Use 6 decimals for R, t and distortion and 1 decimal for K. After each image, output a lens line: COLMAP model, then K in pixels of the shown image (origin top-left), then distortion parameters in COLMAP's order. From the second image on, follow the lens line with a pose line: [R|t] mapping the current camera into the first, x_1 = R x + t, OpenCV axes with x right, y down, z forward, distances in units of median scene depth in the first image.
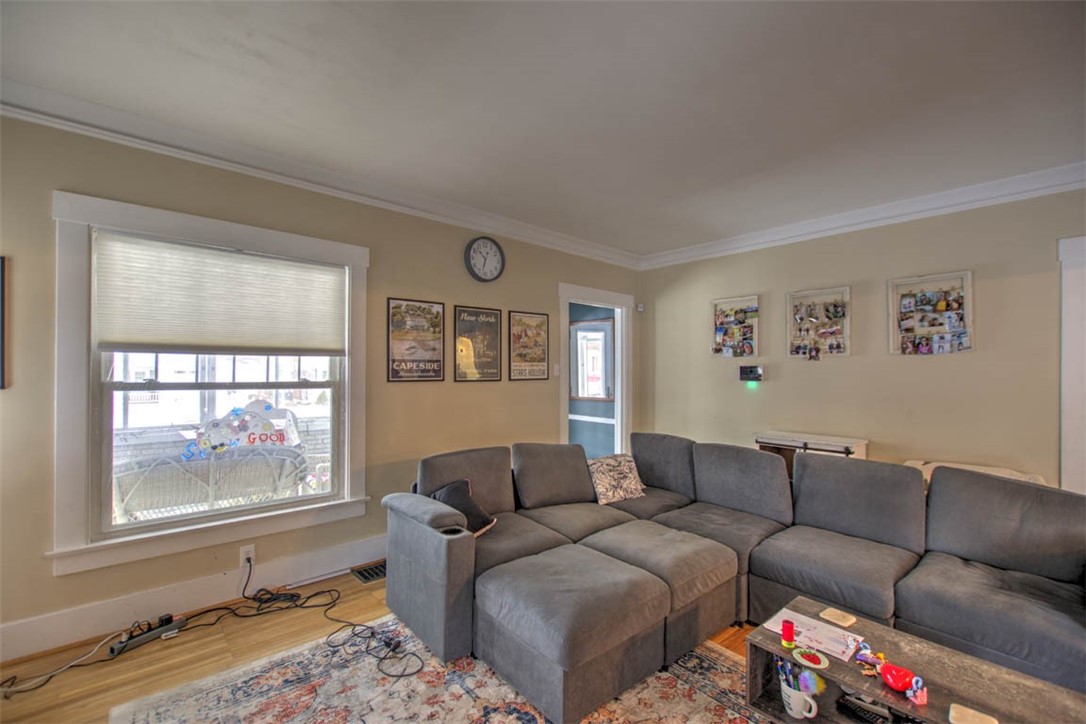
lens RADIAL K [[470.6, 0, 543.0], [0, 470.6, 362.0], [0, 0, 1]] dist [-0.002369, -0.000314]
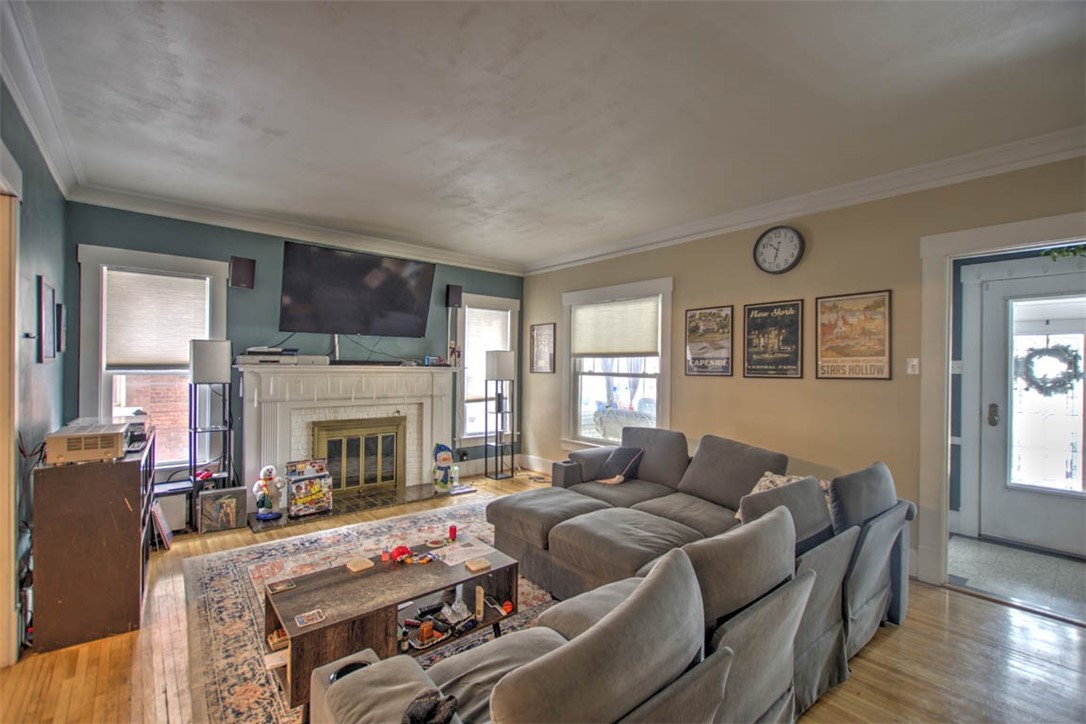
lens RADIAL K [[470.6, 0, 543.0], [0, 470.6, 362.0], [0, 0, 1]] dist [-0.002369, -0.000314]
pose [[-0.014578, -0.011584, -0.999827, 0.895582], [0.010516, 0.999876, -0.011738, 0.015336], [0.999838, -0.010685, -0.014454, 0.576541]]
